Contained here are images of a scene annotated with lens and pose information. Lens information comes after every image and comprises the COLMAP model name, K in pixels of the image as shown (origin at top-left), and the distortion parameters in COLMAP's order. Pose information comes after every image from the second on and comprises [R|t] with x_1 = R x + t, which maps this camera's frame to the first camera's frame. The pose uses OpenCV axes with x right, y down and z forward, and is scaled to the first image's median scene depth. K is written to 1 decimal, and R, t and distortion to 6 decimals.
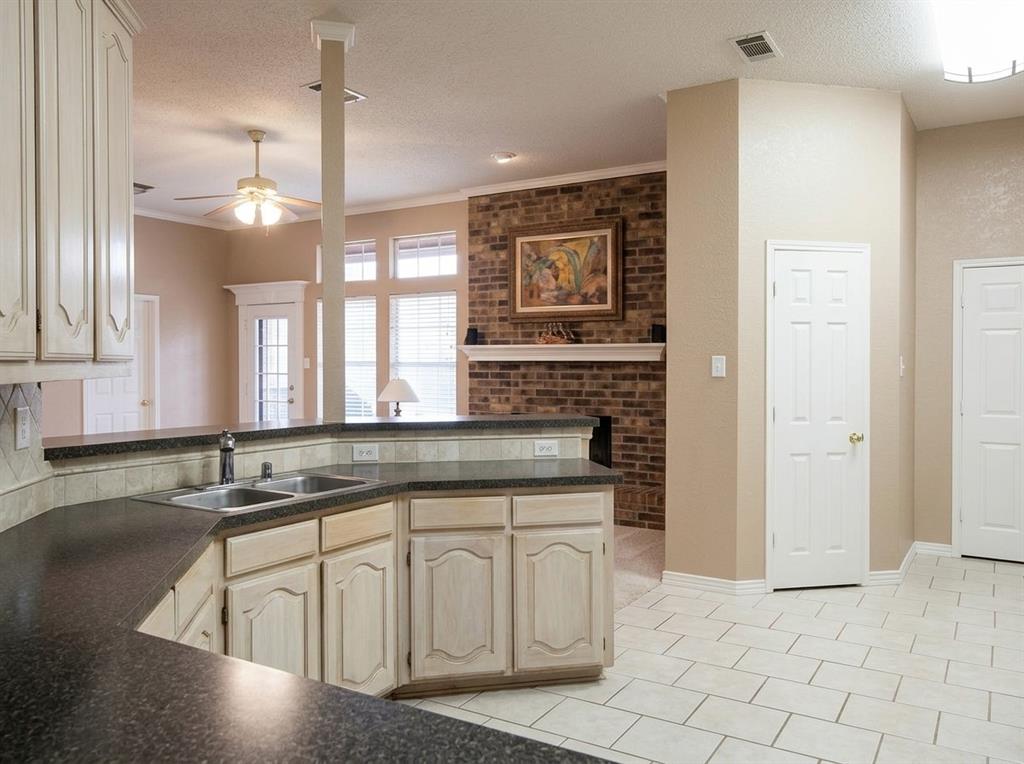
lens RADIAL K [[813.4, 0, 512.0], [0, 813.4, 382.0], [0, 0, 1]] dist [0.035784, -0.000308]
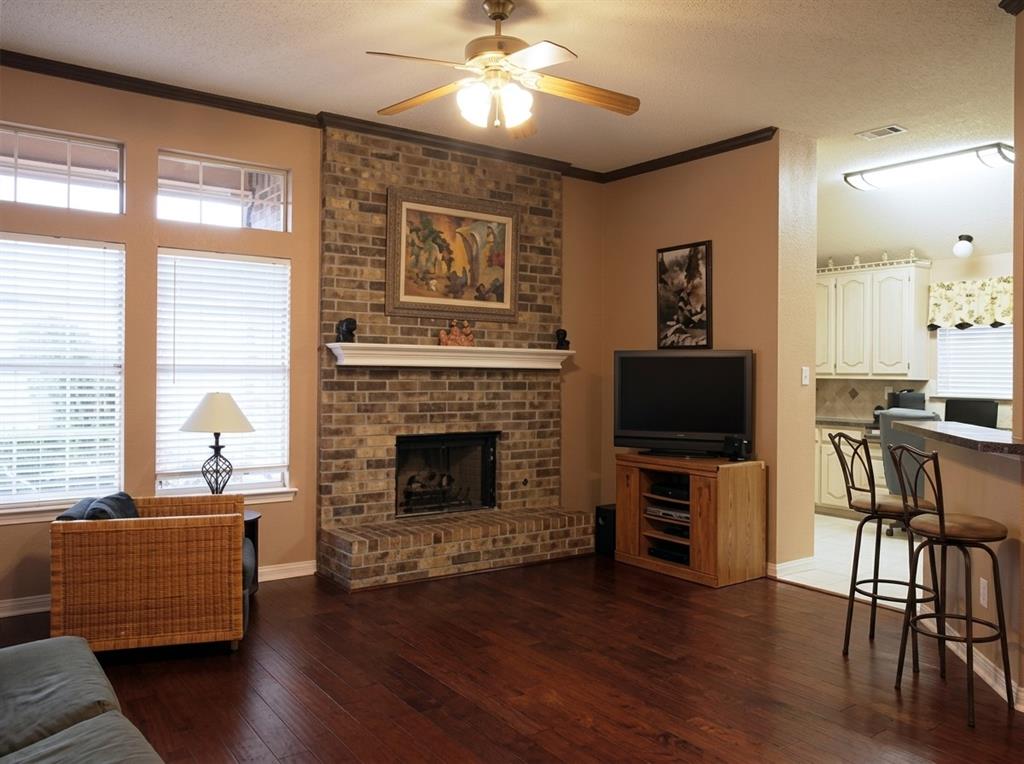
lens RADIAL K [[846.3, 0, 513.8], [0, 846.3, 369.0], [0, 0, 1]] dist [0.000947, -0.000878]
pose [[0.374537, 0.005538, 0.927195, -0.688877], [0.007994, 0.999926, -0.009202, -0.015406], [-0.927177, 0.010859, 0.374465, 0.623995]]
